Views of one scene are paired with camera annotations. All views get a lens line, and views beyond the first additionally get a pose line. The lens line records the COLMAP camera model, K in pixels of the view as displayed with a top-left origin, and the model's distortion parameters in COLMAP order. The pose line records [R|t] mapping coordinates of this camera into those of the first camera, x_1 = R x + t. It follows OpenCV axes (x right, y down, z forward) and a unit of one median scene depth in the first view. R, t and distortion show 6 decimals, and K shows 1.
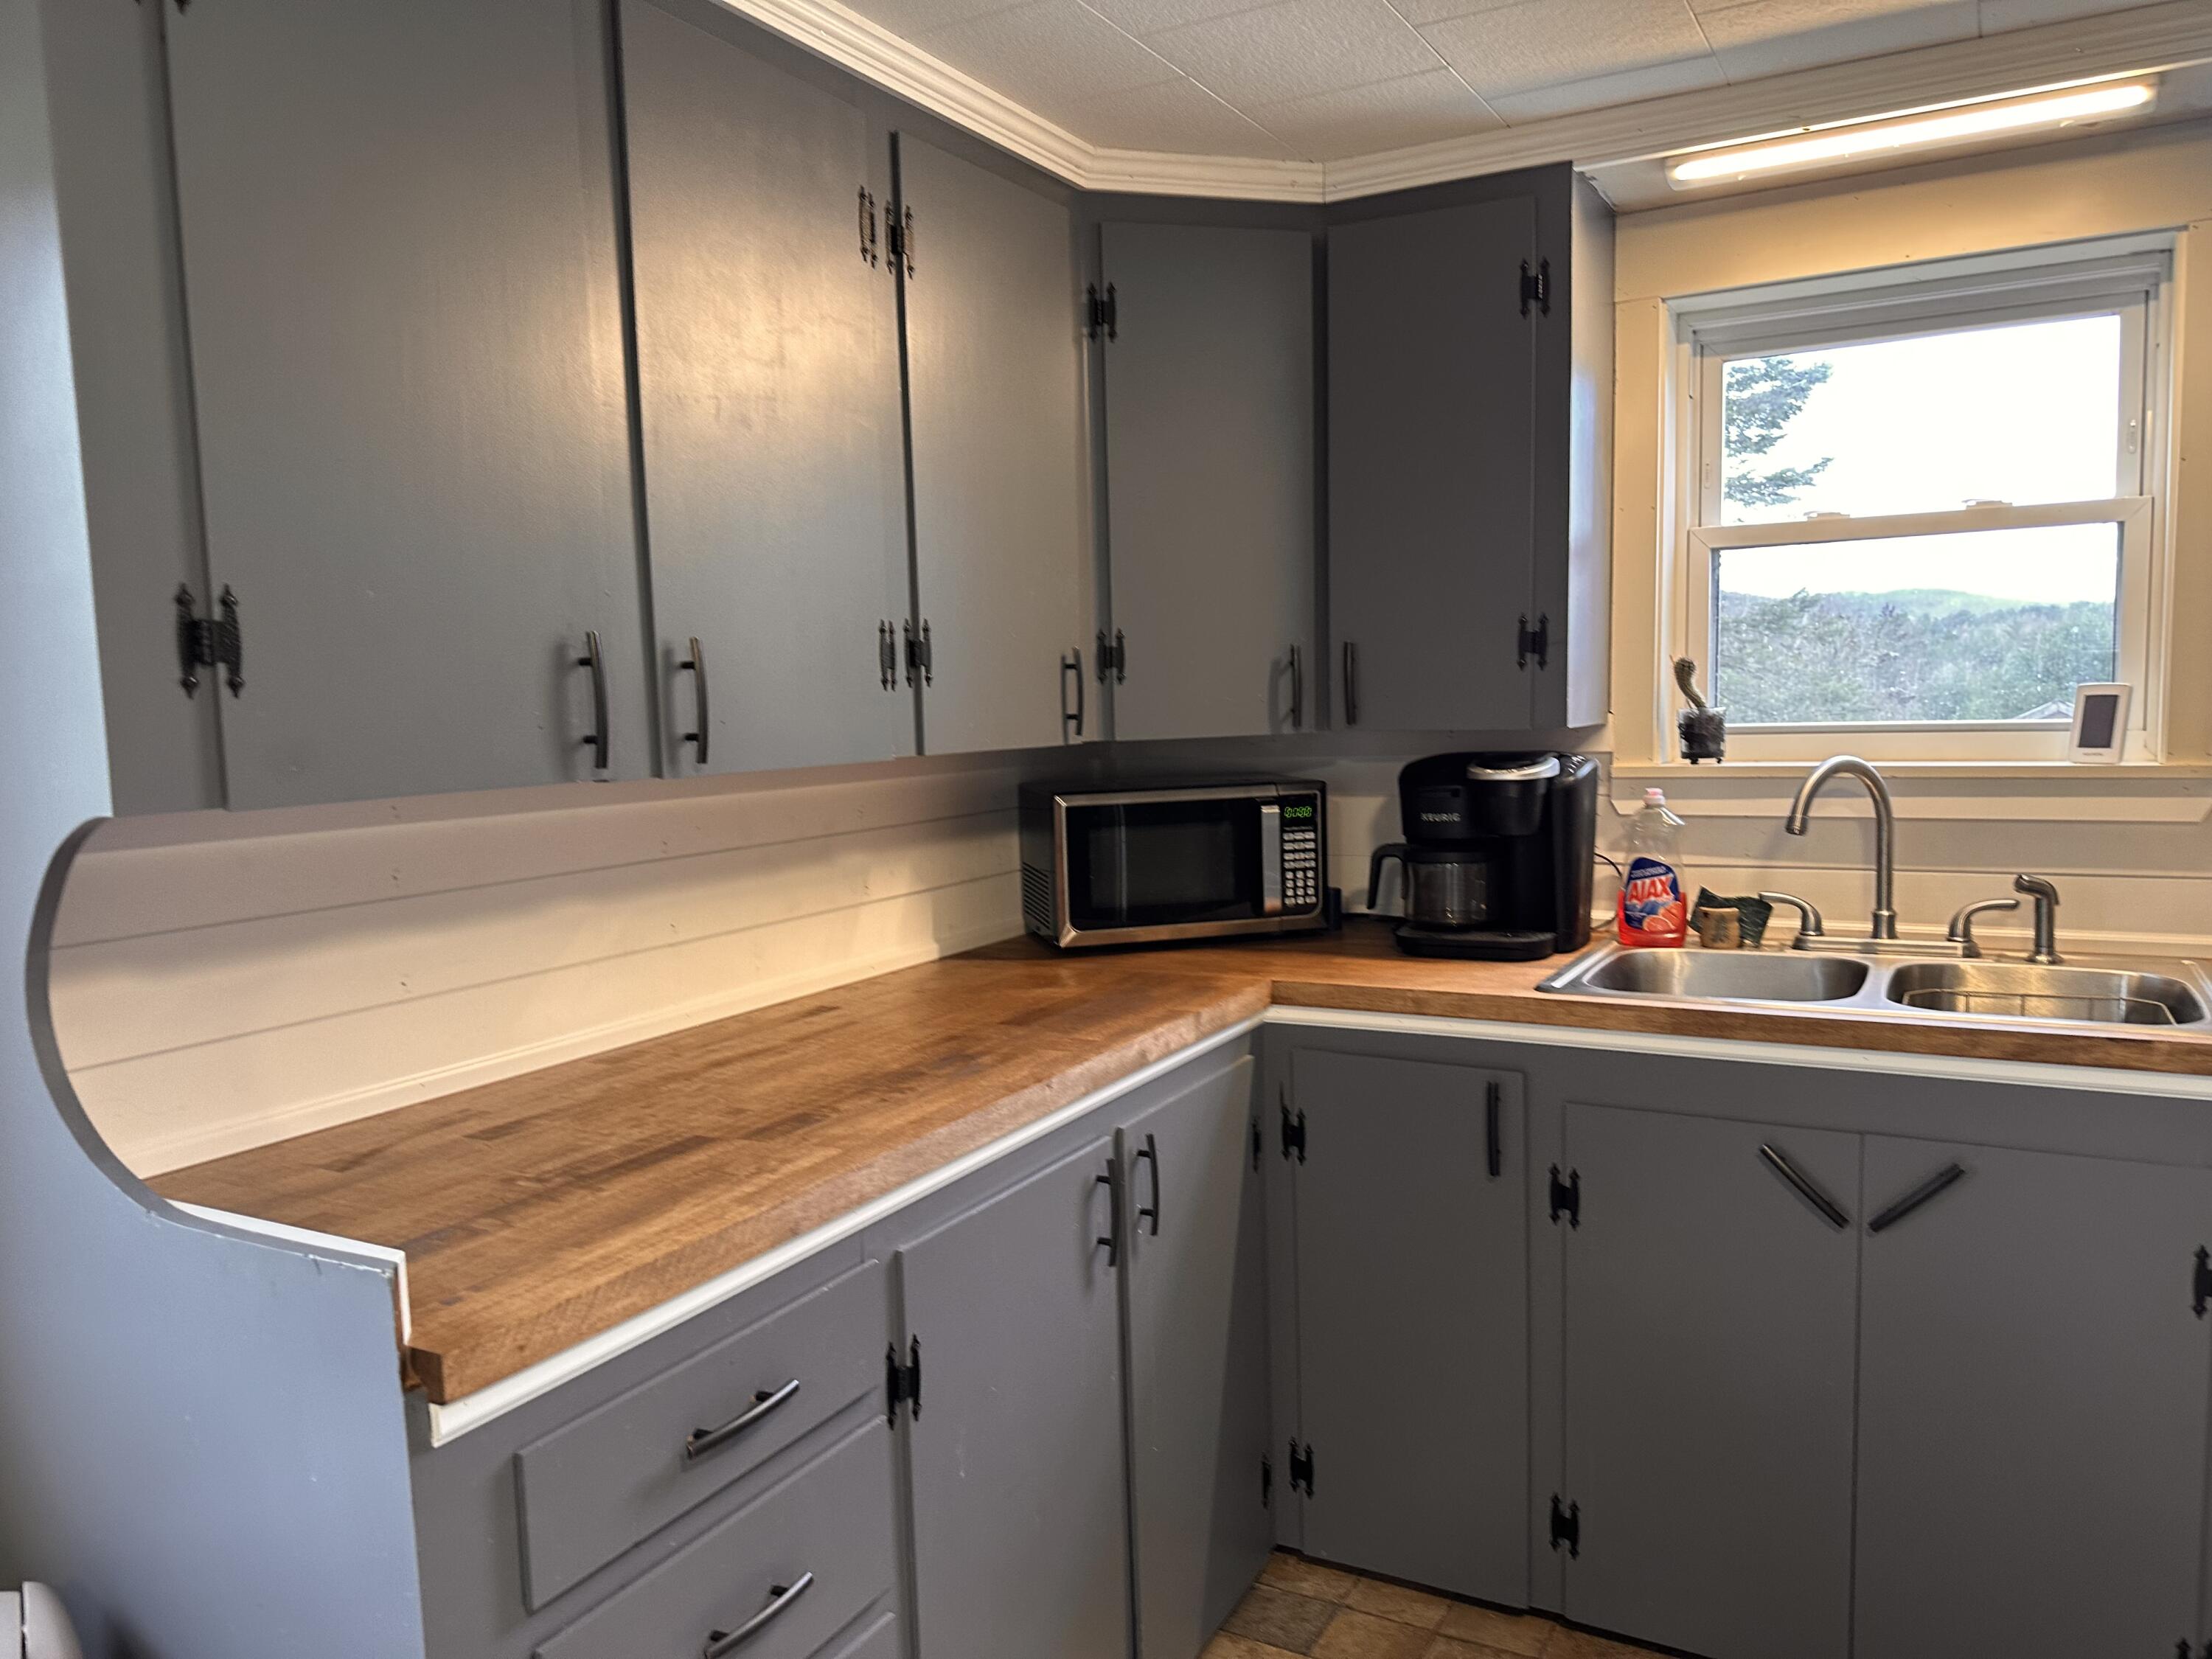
lens RADIAL K [[1552.3, 0, 1105.0], [0, 1552.3, 847.5], [0, 0, 1]] dist [0.066319, -0.081584]
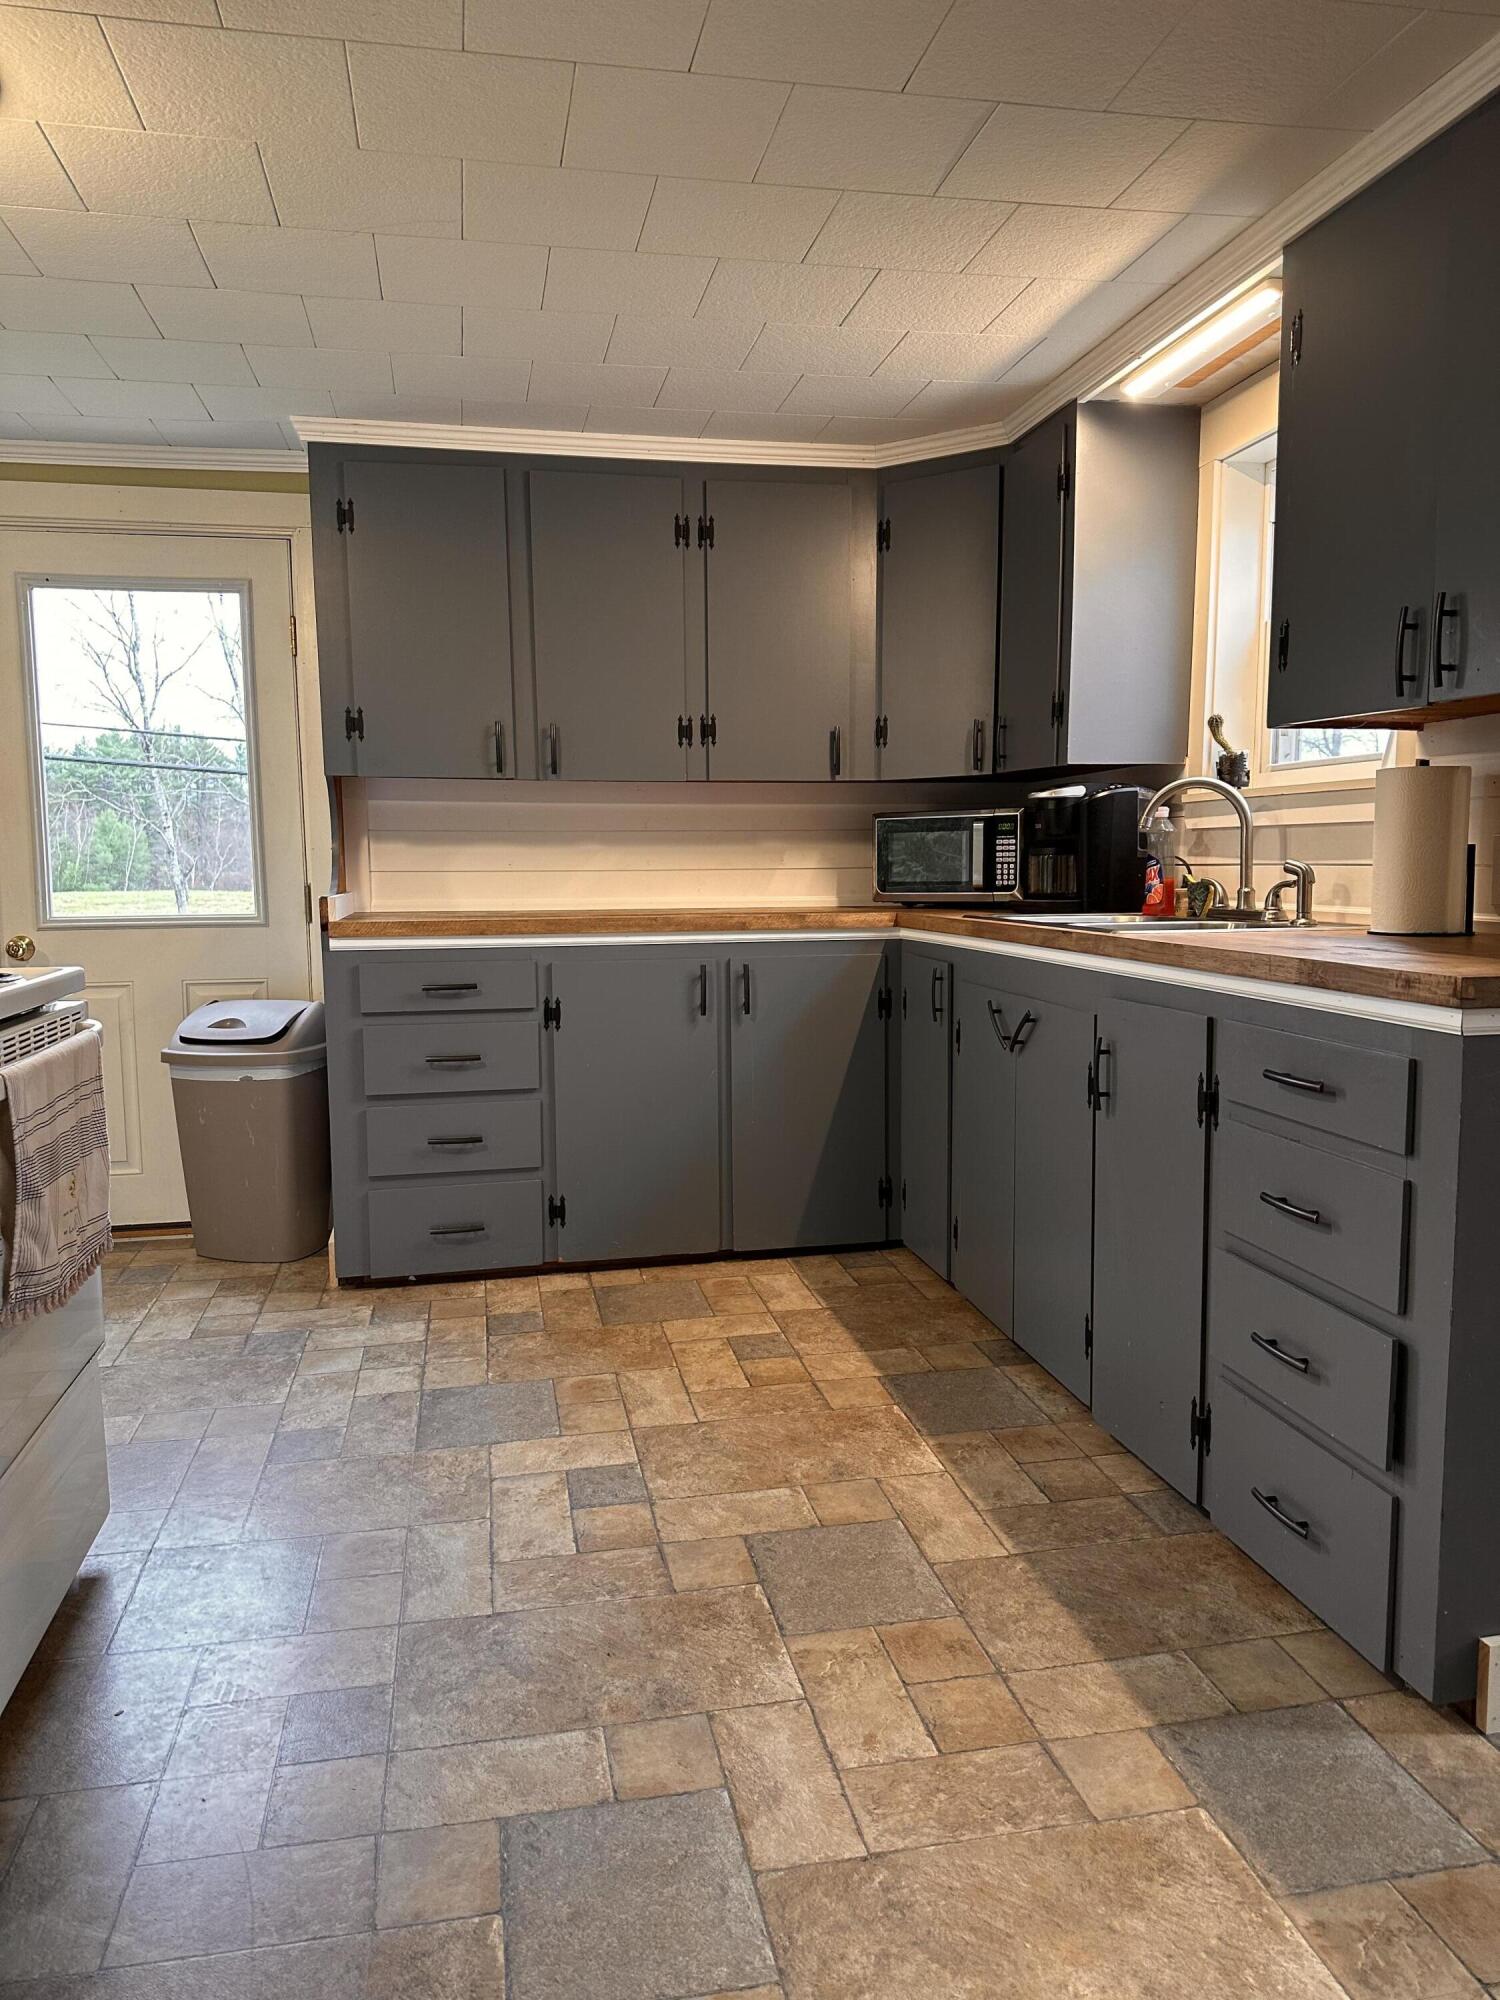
lens RADIAL K [[1403.5, 0, 751.8], [0, 1403.5, 1004.0], [0, 0, 1]] dist [0.066319, -0.081584]
pose [[0.650049, 0.102684, -0.752923, 1.152058], [-0.085536, 0.994418, 0.061771, 0.100586], [0.755063, 0.024248, 0.655204, -0.155746]]
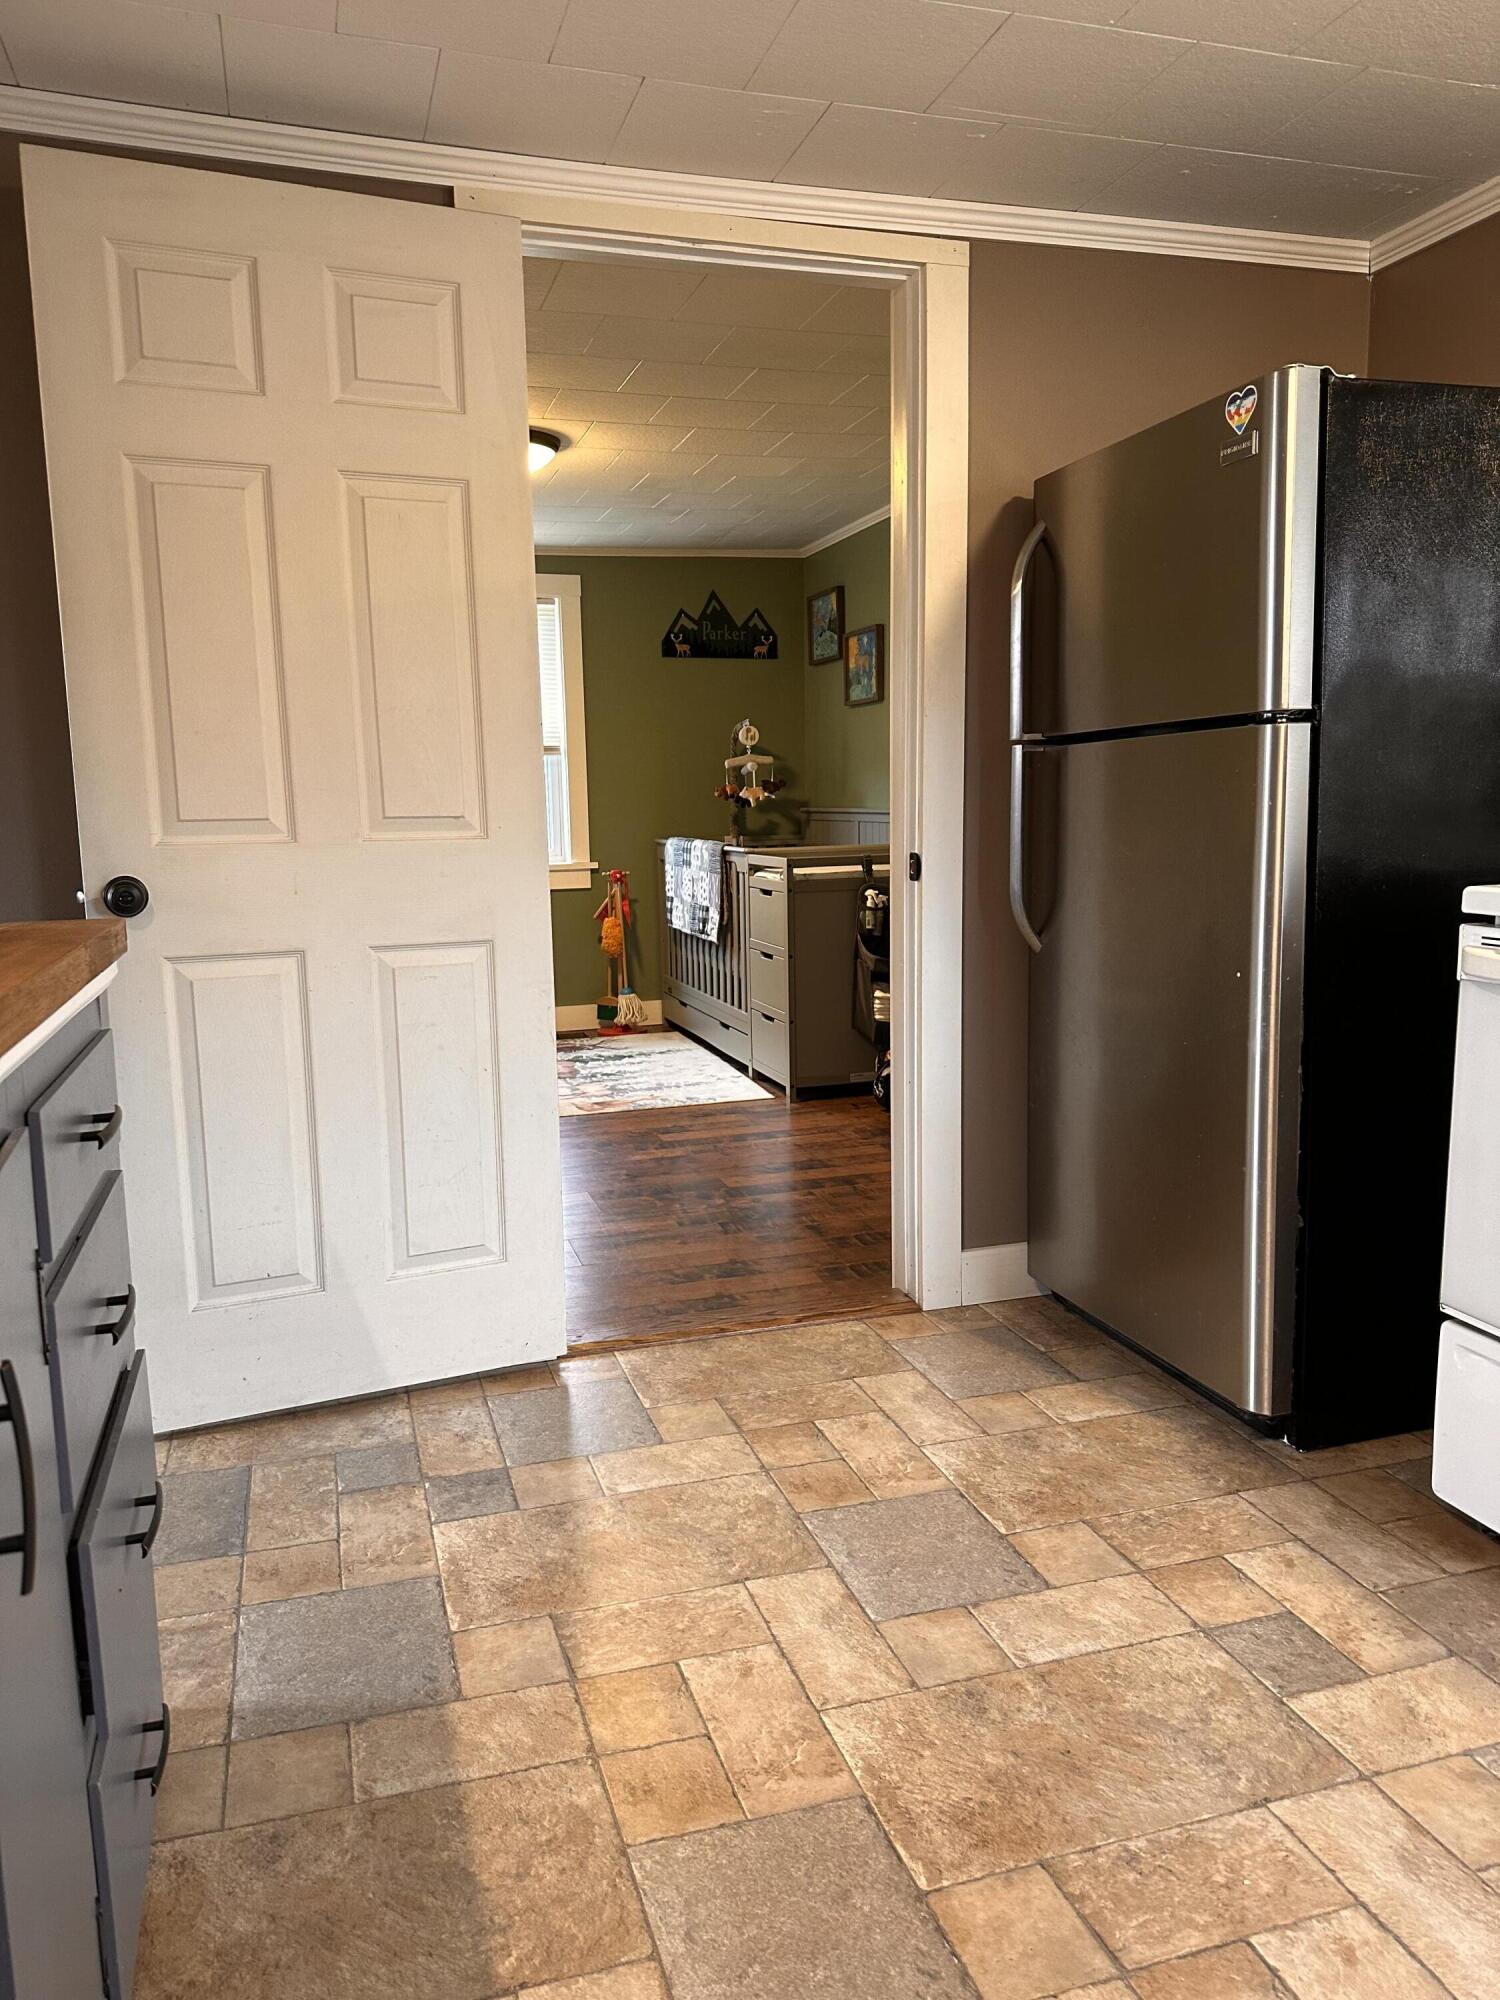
lens RADIAL K [[1403.5, 0, 741.5], [0, 1403.5, 1012.0], [0, 0, 1]] dist [0.066319, -0.081584]
pose [[-0.723837, -0.058393, 0.687496, 0.219910], [0.105547, 0.975314, 0.193966, 0.047597], [-0.681850, 0.212963, -0.699805, 0.798082]]
